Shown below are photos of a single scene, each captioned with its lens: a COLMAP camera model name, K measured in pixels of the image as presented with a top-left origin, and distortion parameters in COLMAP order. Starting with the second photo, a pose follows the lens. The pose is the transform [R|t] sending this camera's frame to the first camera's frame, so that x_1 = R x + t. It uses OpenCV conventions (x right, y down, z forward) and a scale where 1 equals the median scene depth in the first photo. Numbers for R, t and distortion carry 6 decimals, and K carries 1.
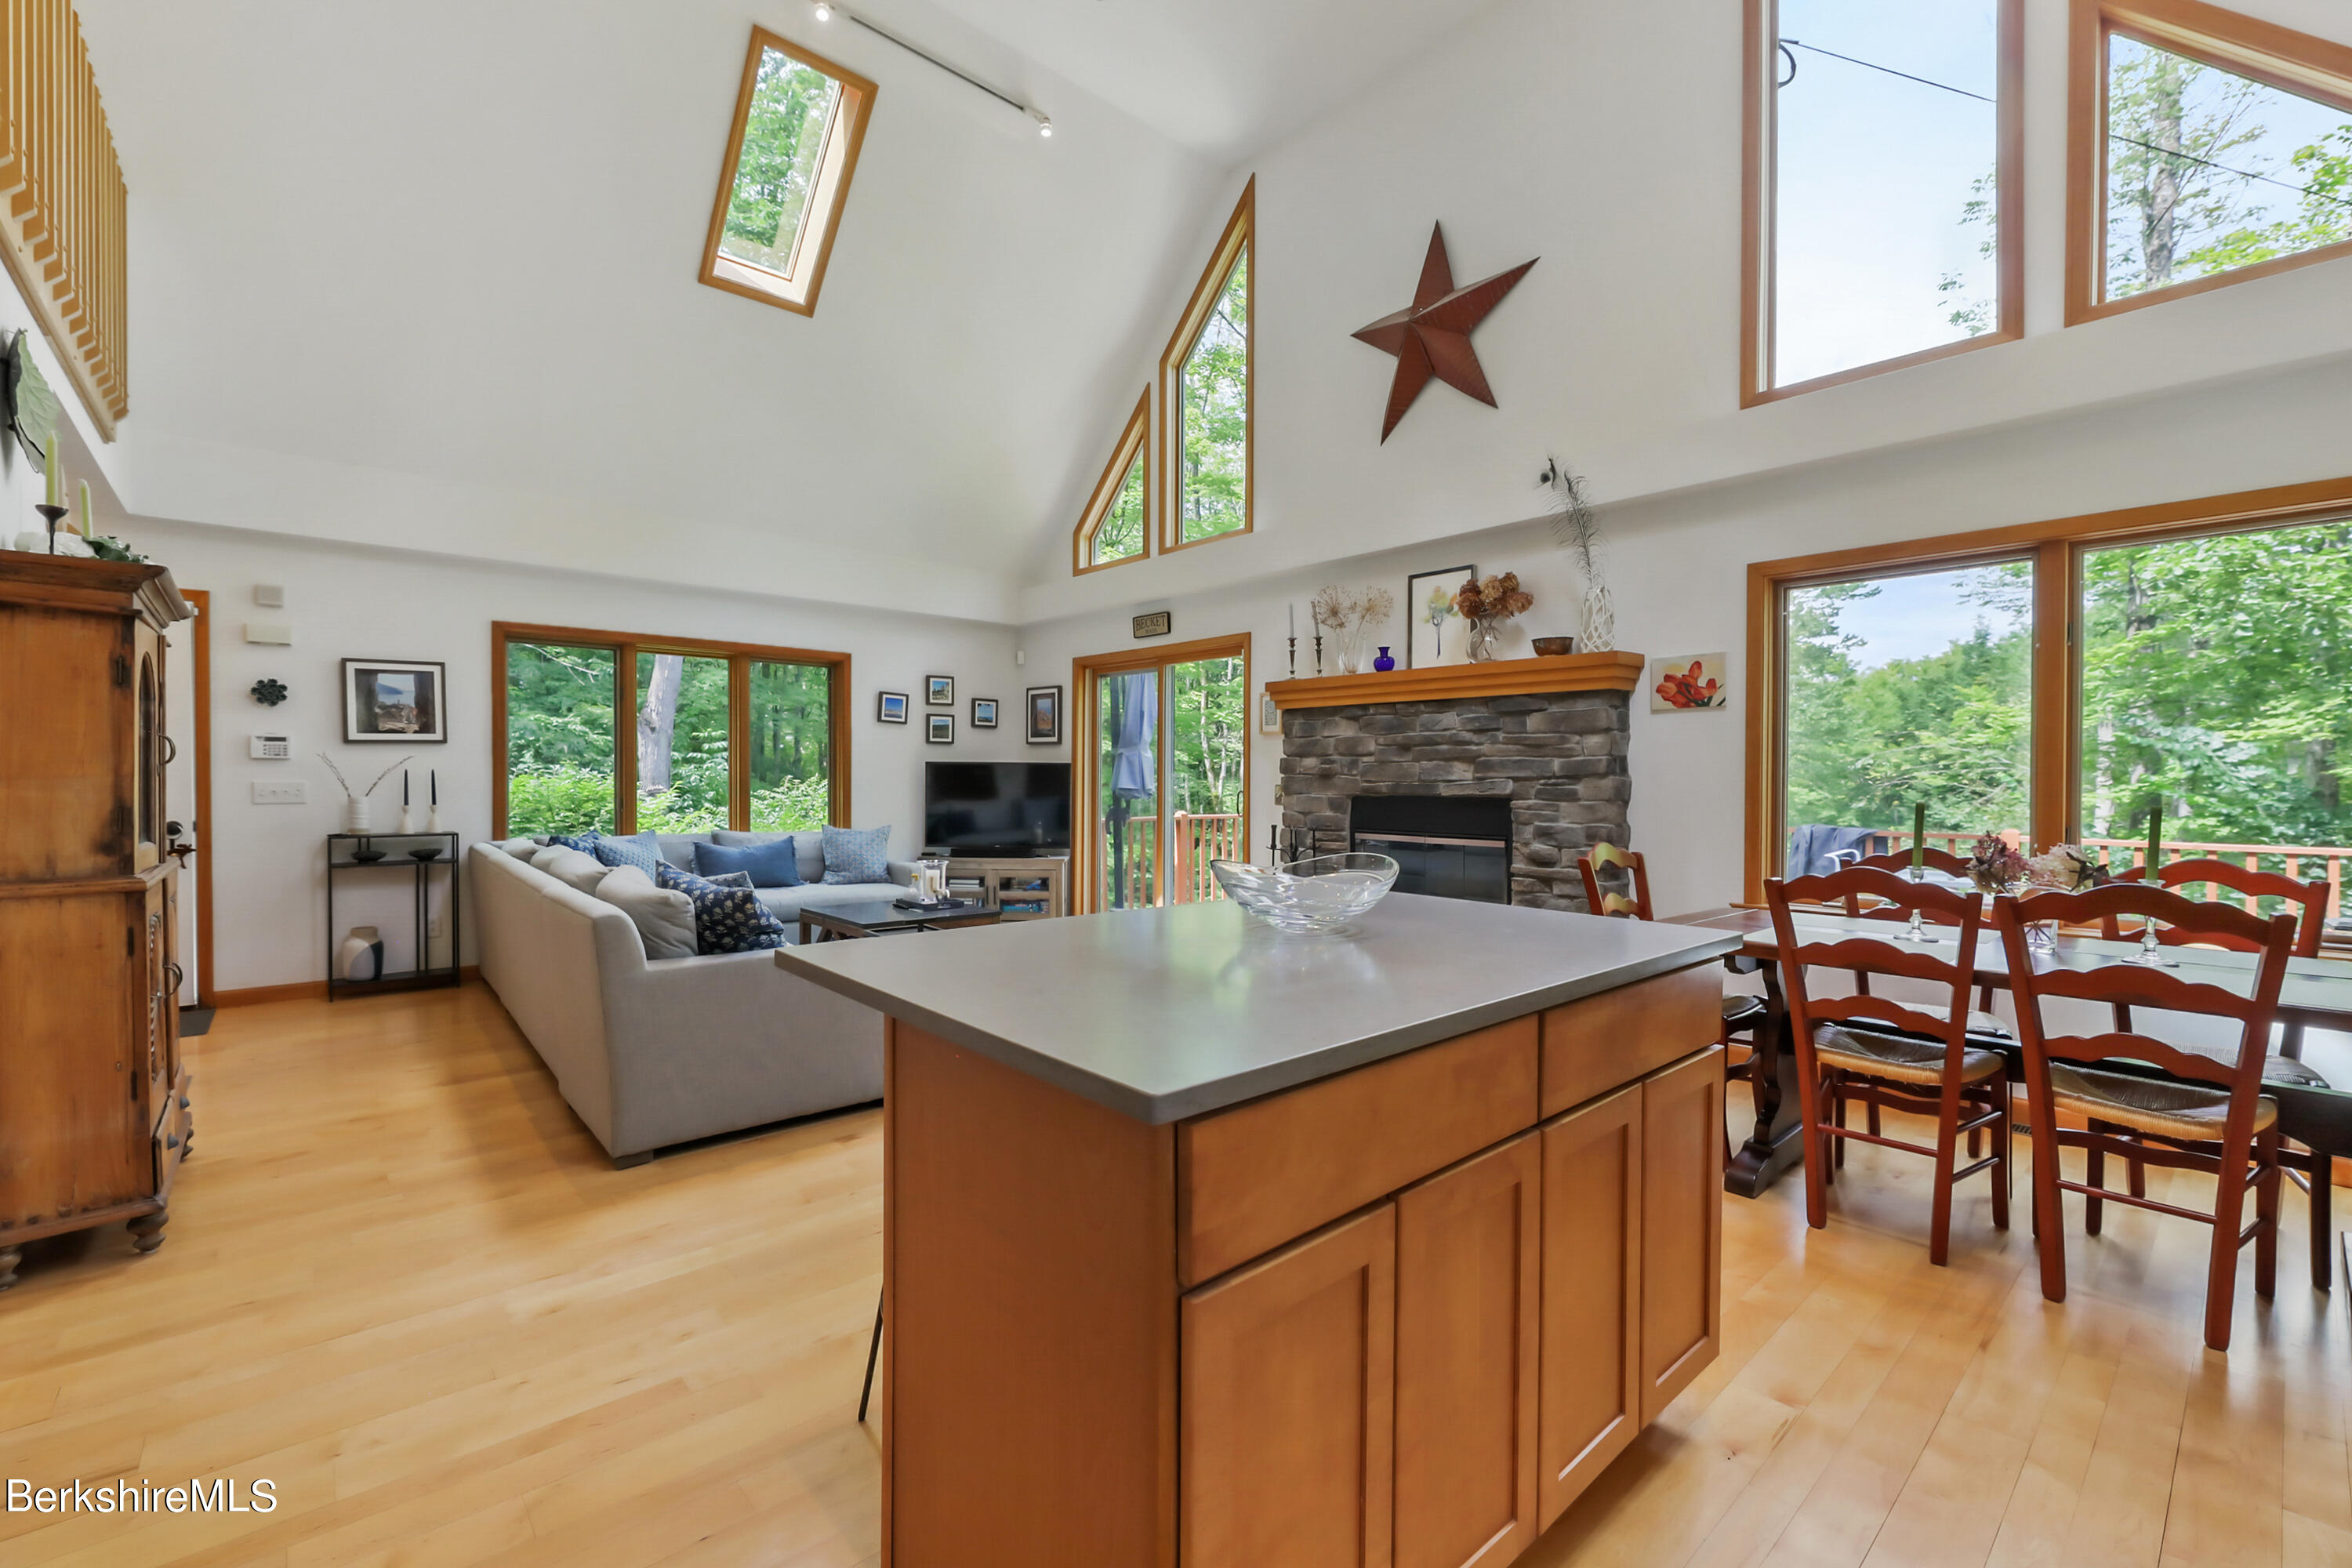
lens RADIAL K [[982.3, 0, 1166.3], [0, 982.3, 789.5], [0, 0, 1]] dist [-0.002870, -0.001357]
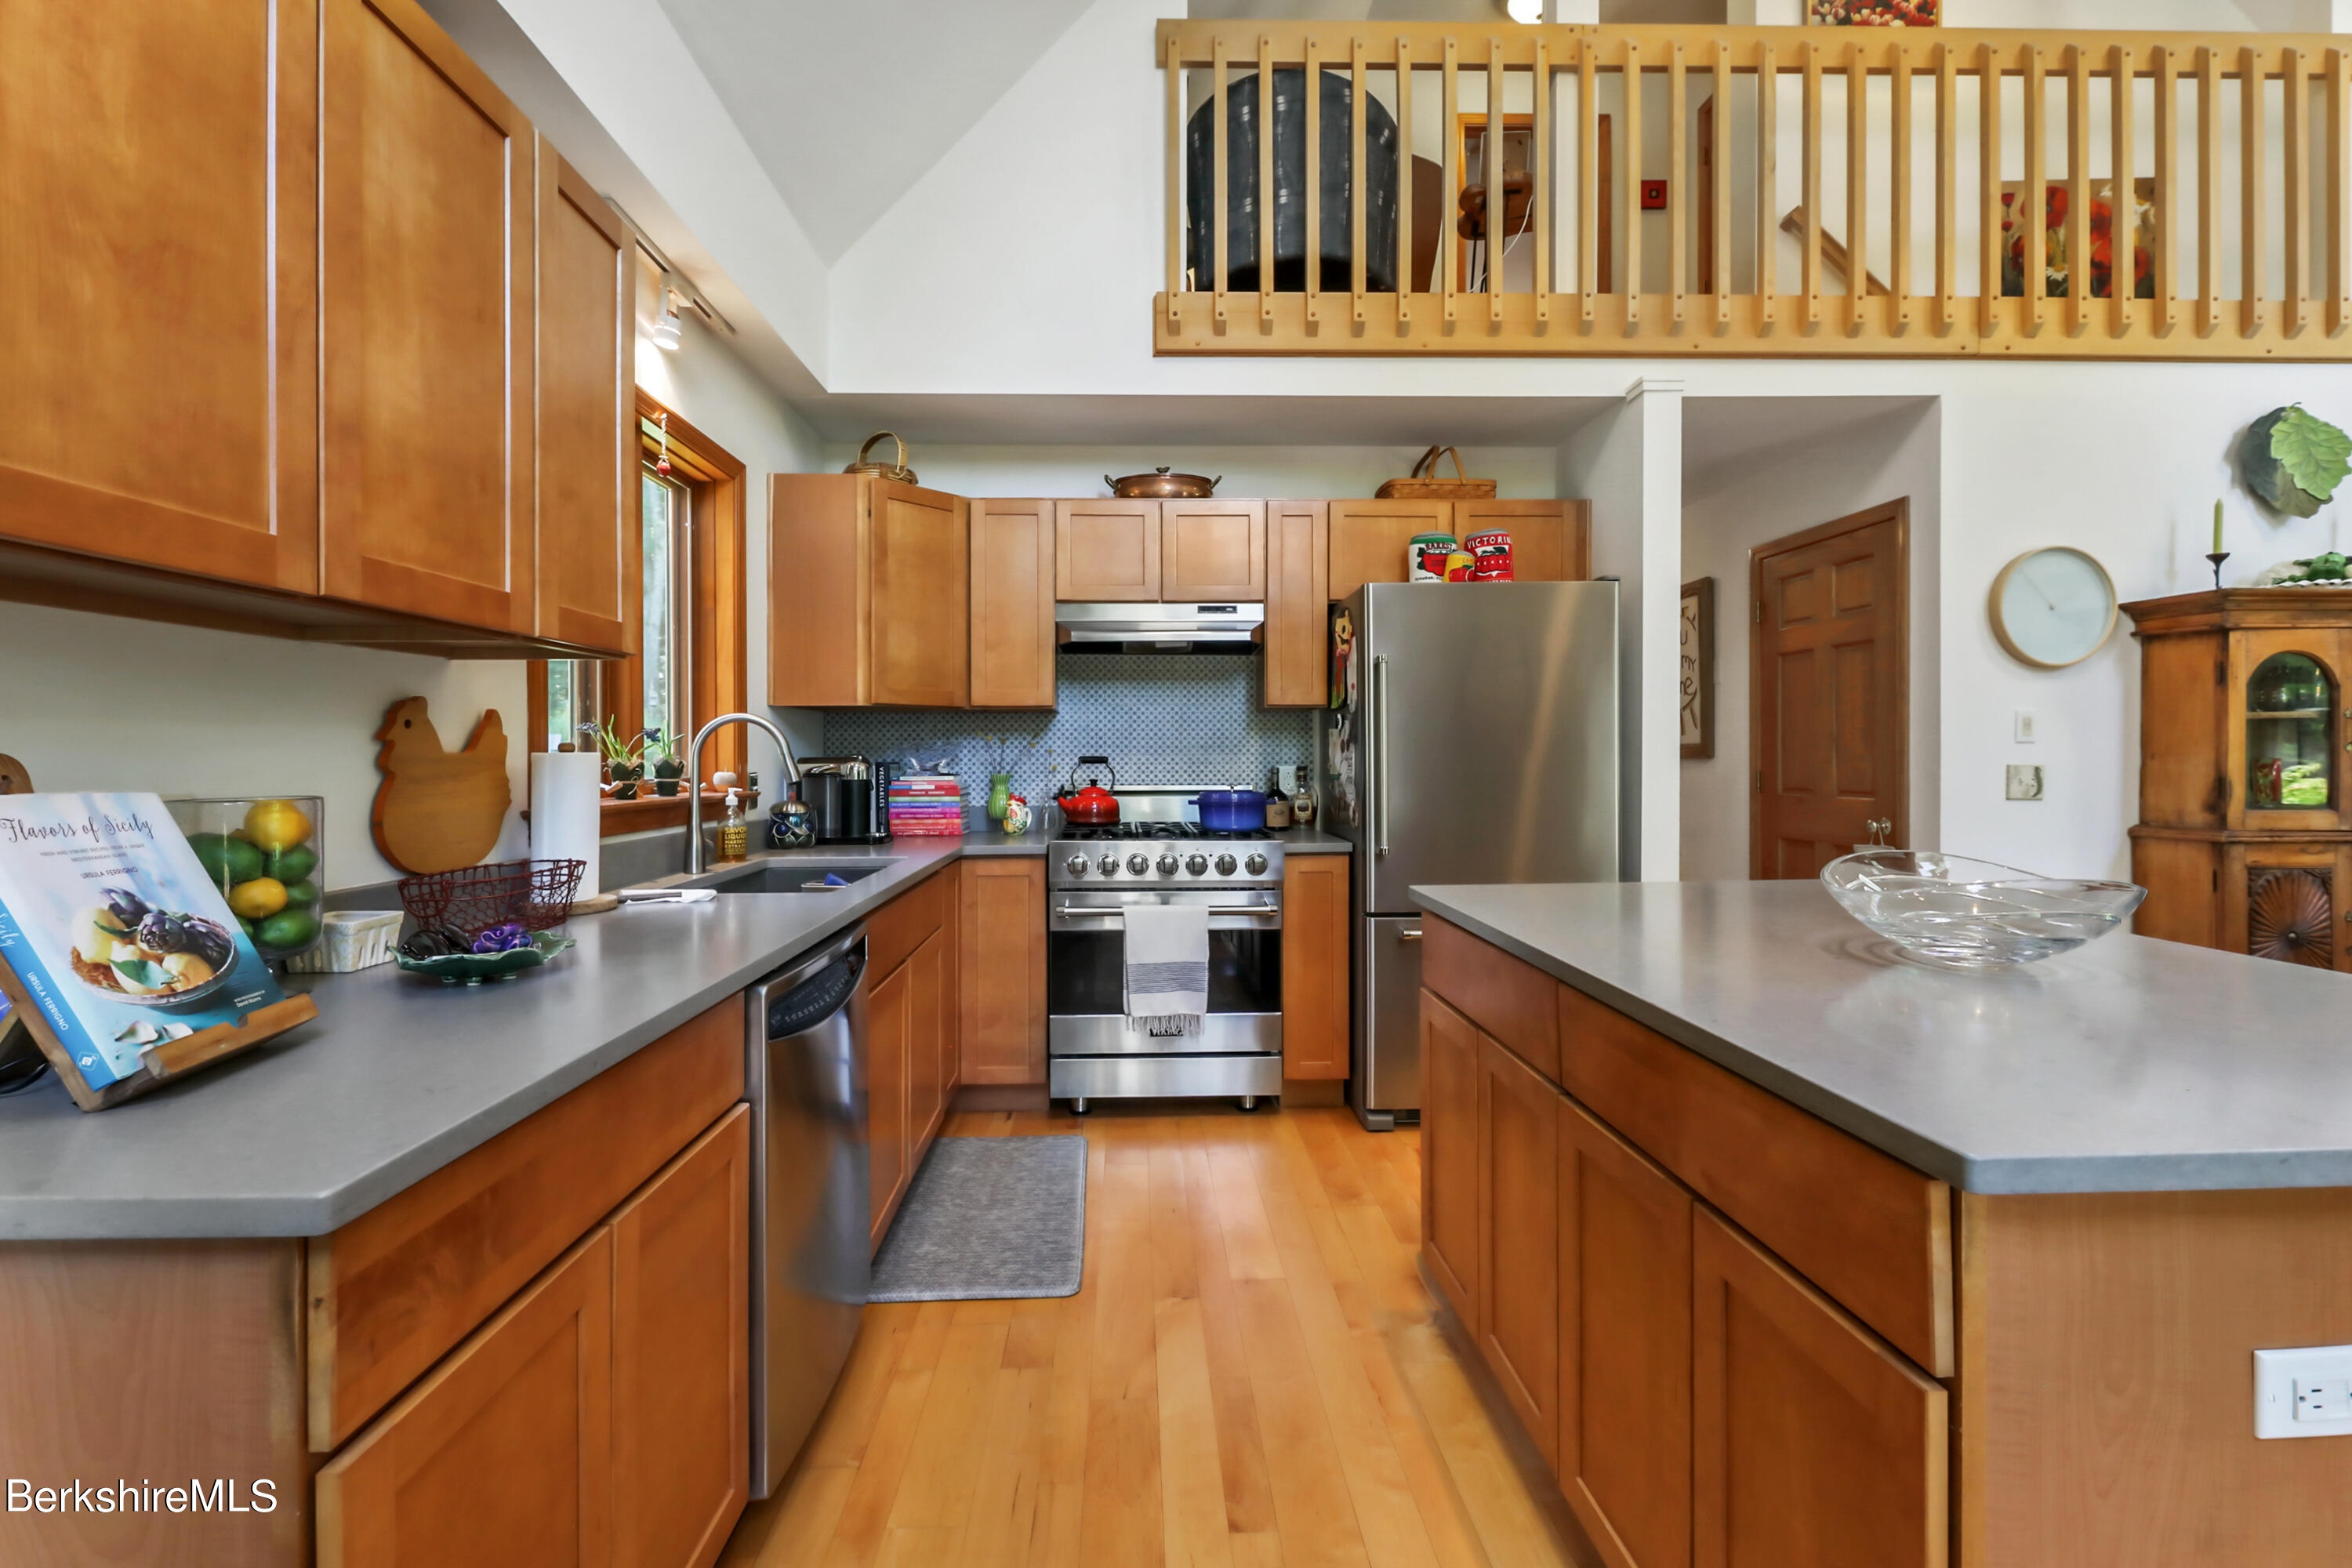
lens RADIAL K [[982.3, 0, 1164.4], [0, 982.3, 761.1], [0, 0, 1]] dist [-0.002870, -0.001357]
pose [[-0.641613, 0.005003, -0.767012, 0.382638], [-0.007705, 0.999886, 0.012968, -0.004784], [0.766990, 0.014230, -0.641502, 0.348522]]
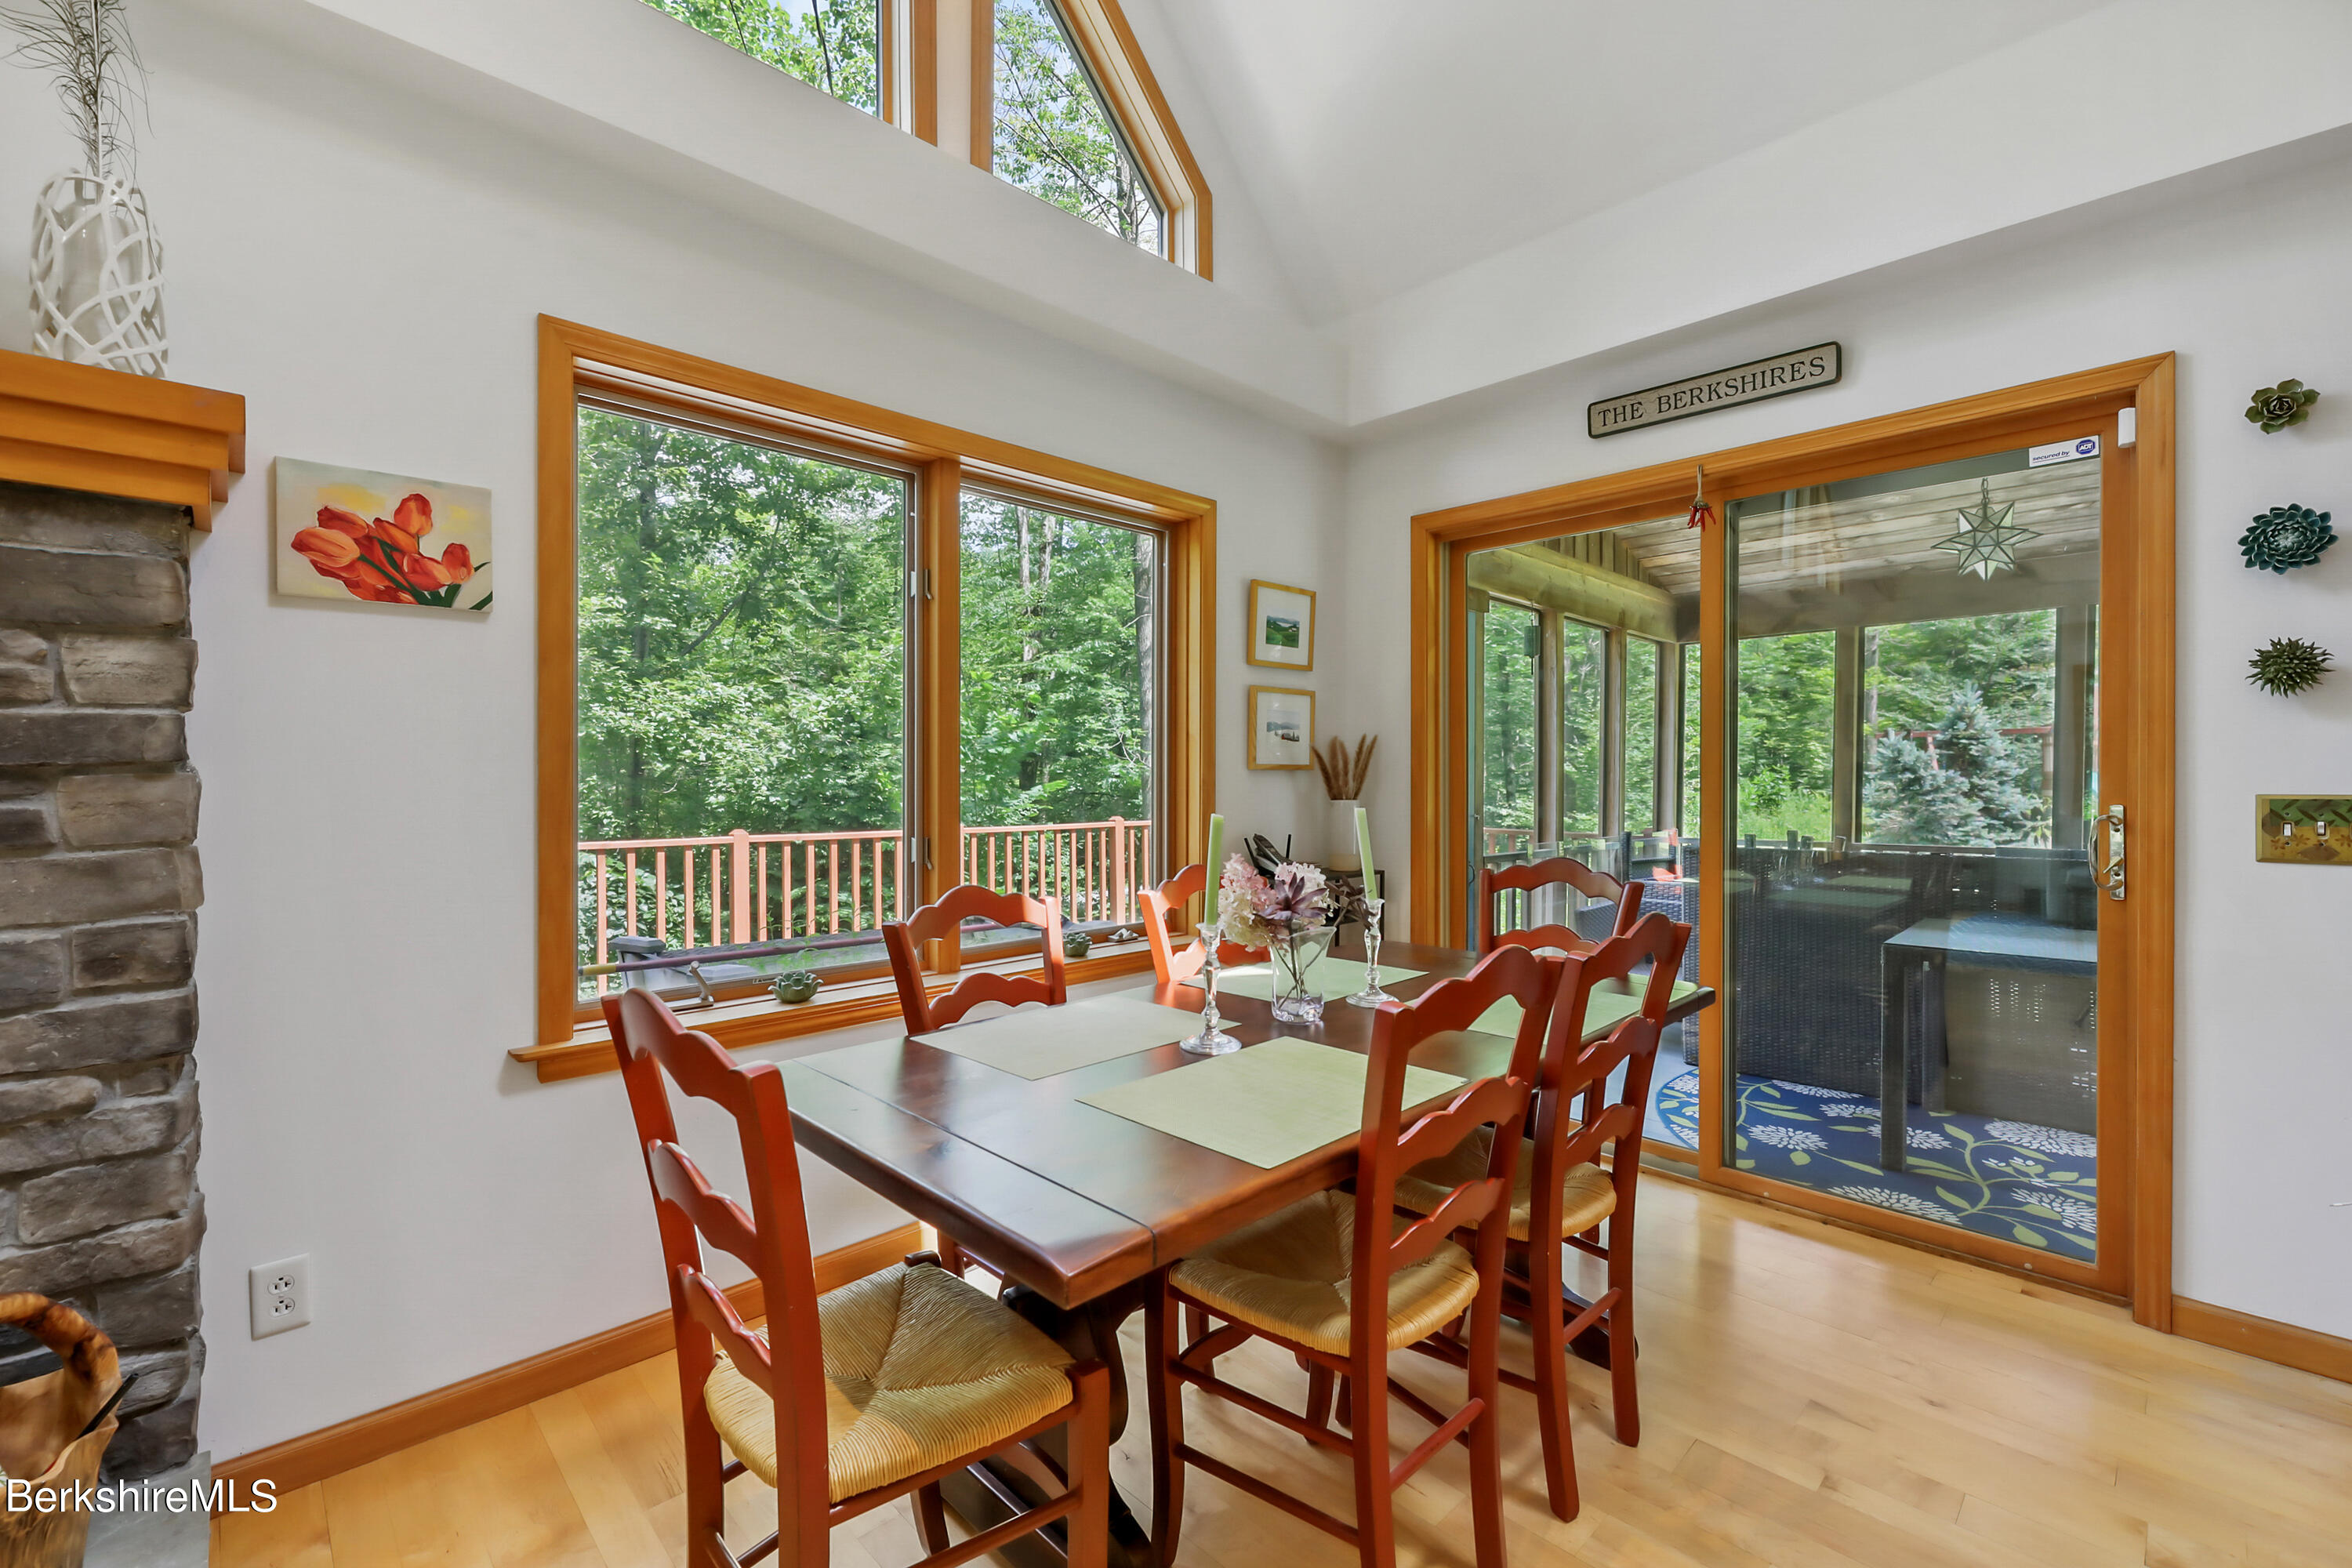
lens RADIAL K [[982.3, 0, 1132.4], [0, 982.3, 778.8], [0, 0, 1]] dist [-0.002870, -0.001357]
pose [[-0.021235, -0.006161, 0.999756, 0.094433], [0.011605, 0.999912, 0.006408, -0.007456], [-0.999707, 0.011738, -0.021162, 0.563327]]
